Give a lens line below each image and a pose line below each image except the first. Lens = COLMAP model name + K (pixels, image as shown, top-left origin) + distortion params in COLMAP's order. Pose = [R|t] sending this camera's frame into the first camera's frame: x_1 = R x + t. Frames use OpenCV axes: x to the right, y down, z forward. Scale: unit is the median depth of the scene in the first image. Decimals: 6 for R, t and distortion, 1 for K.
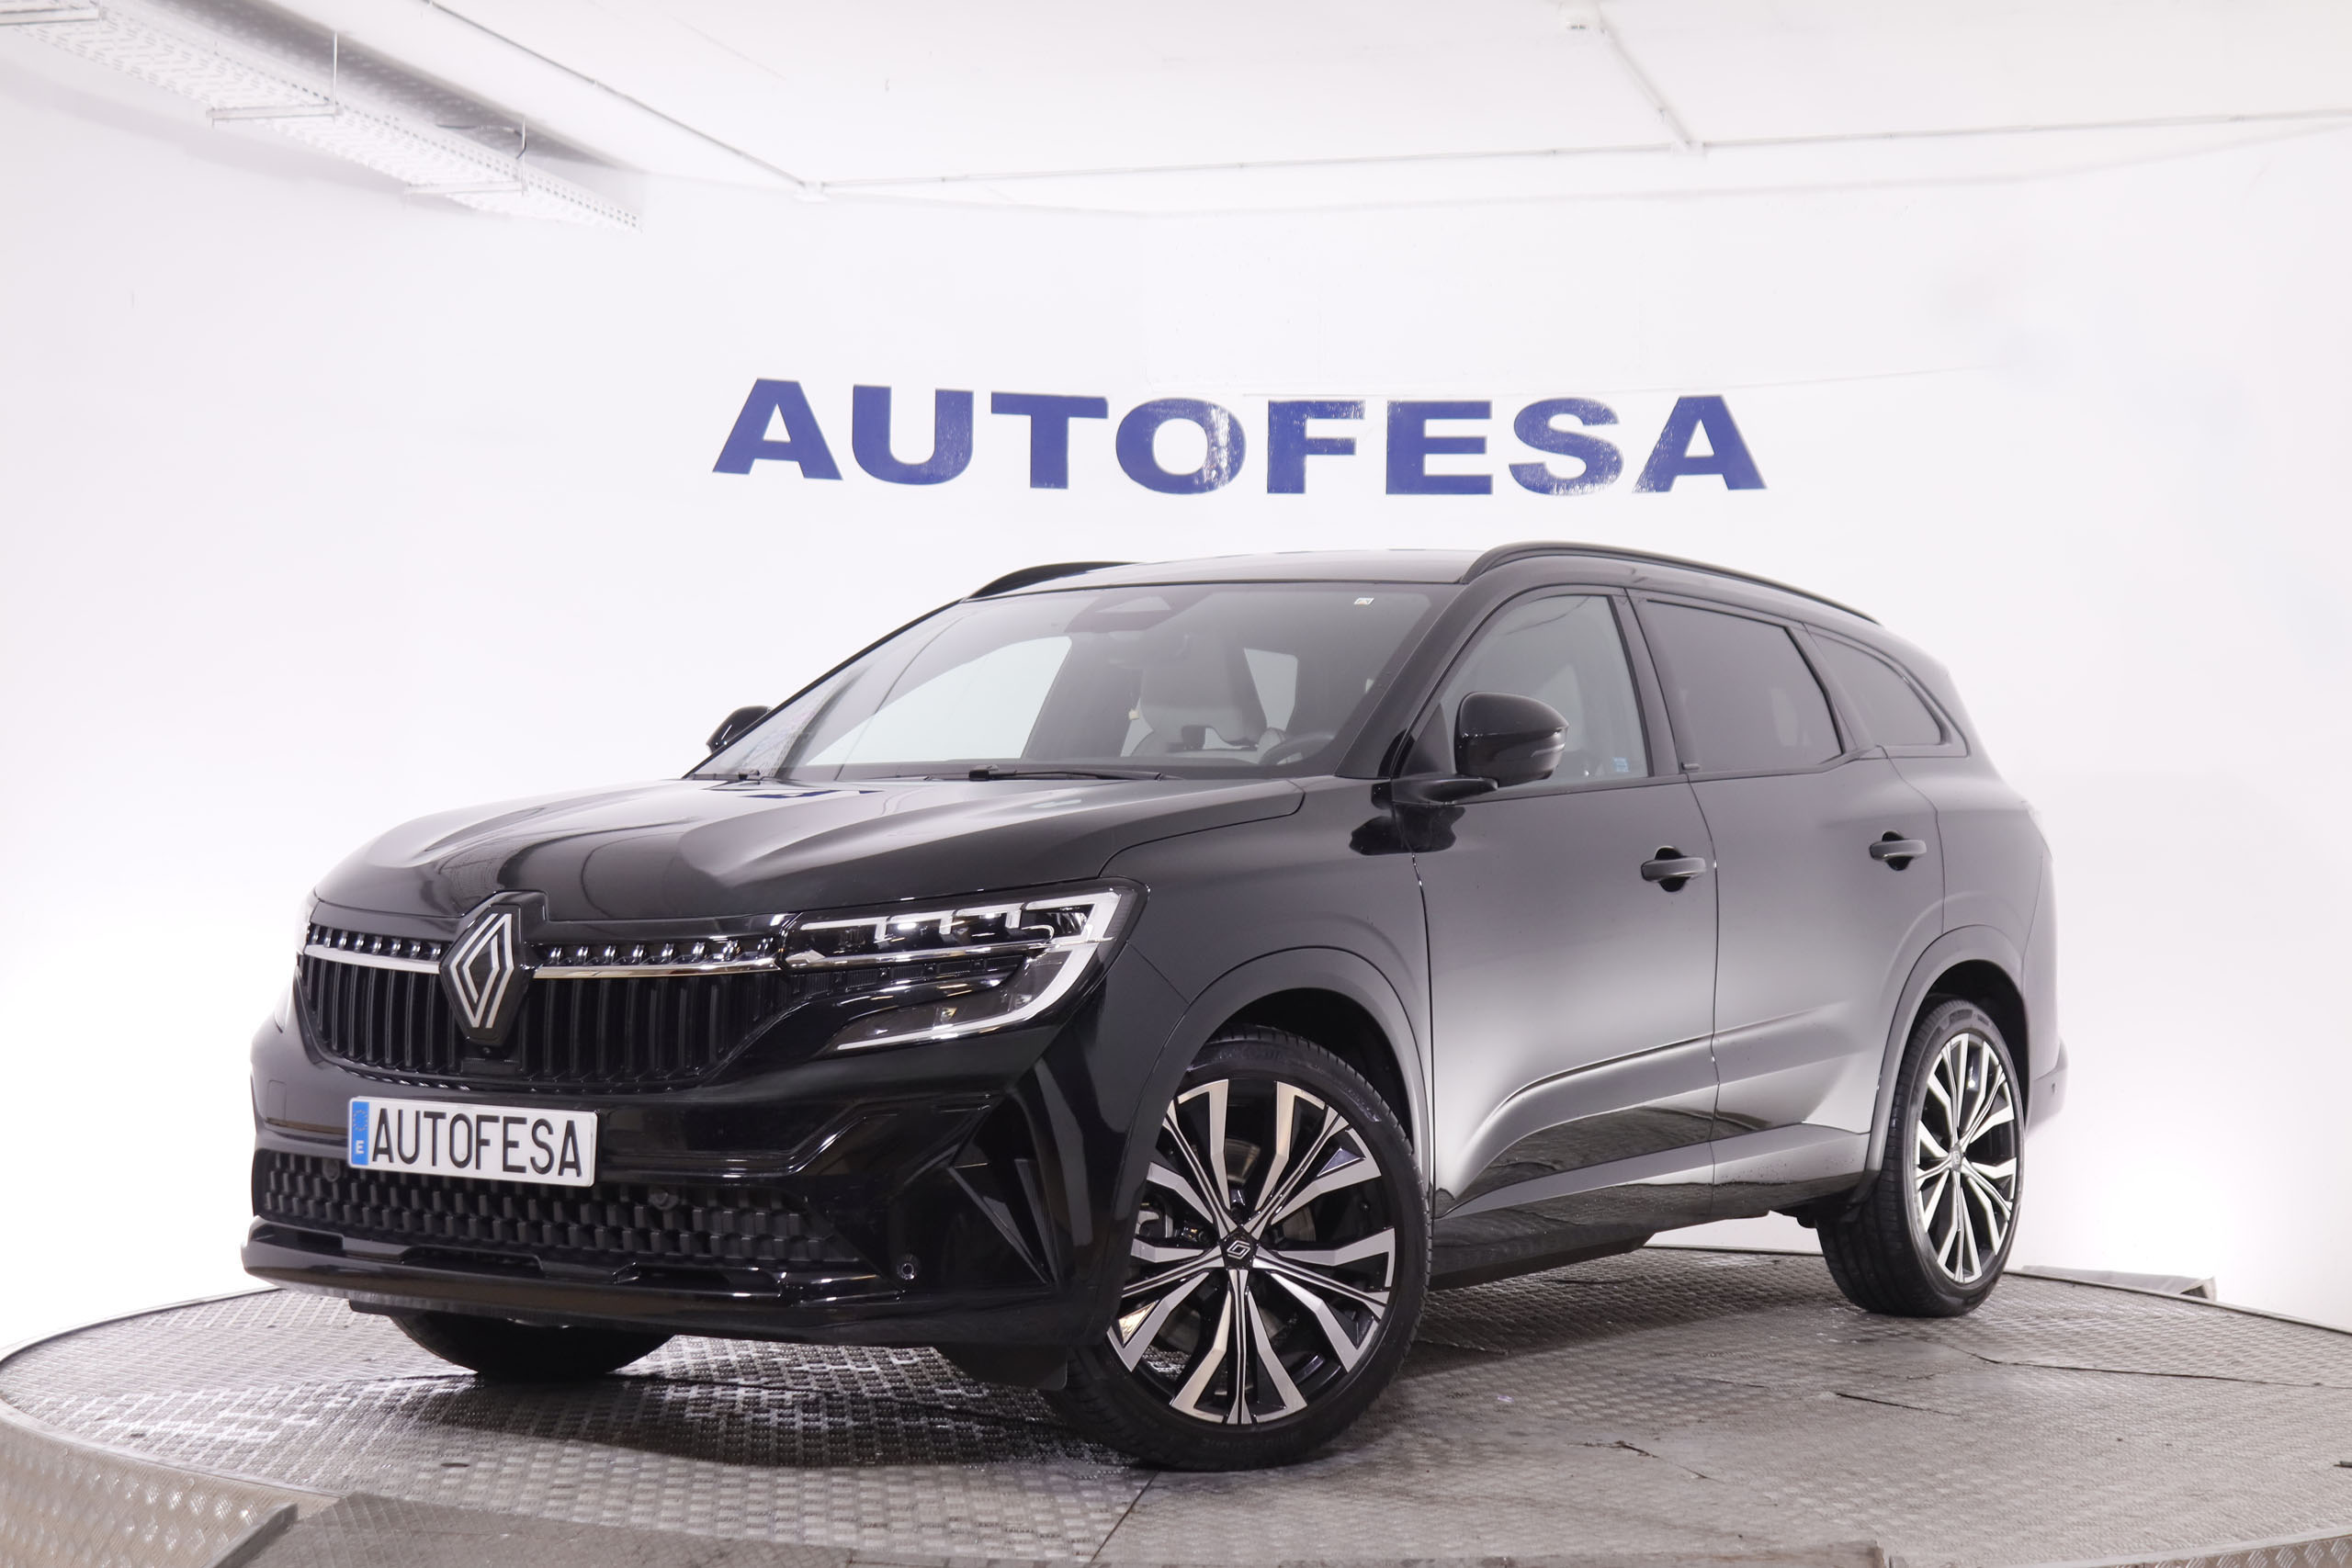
lens RADIAL K [[4023.7, 0, 1191.3], [0, 4023.7, 777.6], [0, 0, 1]] dist [0.018752, 0.000000]
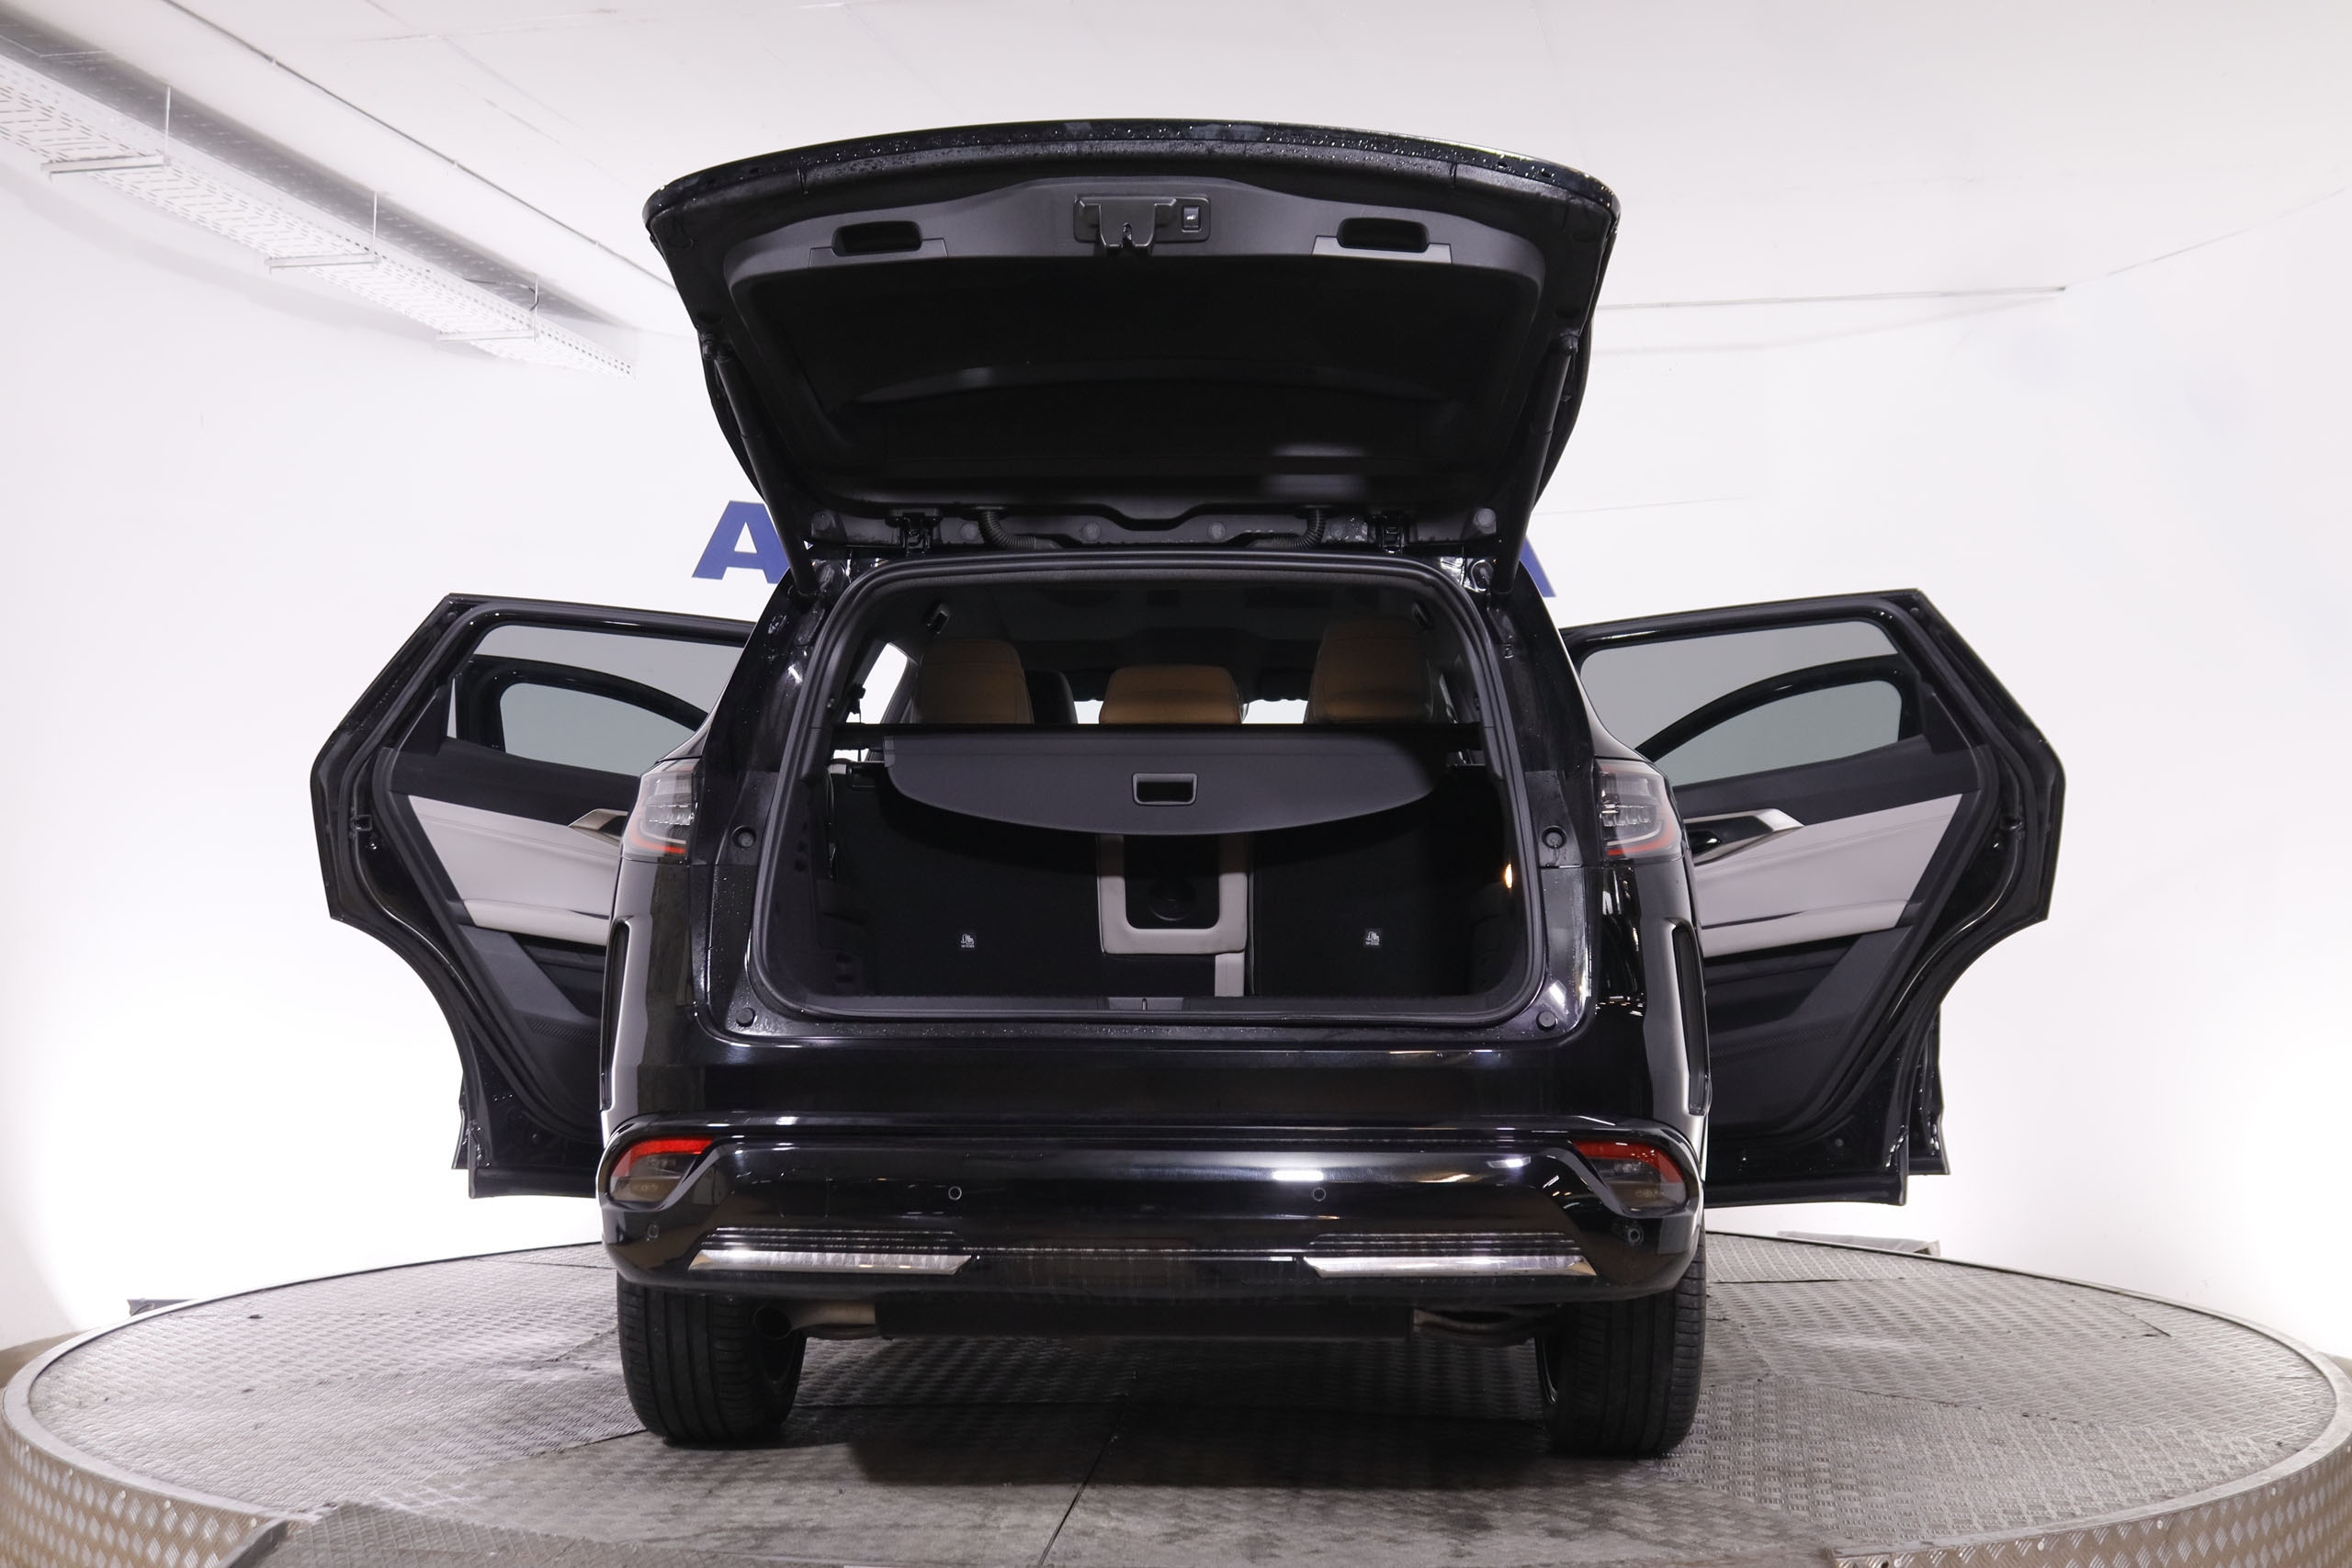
lens RADIAL K [[2893.5, 0, 1188.8], [0, 2893.5, 786.0], [0, 0, 1]] dist [-0.055141, 0.000000]
pose [[0.998542, 0.002393, 0.053928, -0.017226], [-0.001278, 0.999785, -0.020705, 0.004590], [-0.053966, 0.020605, 0.998330, 0.131999]]
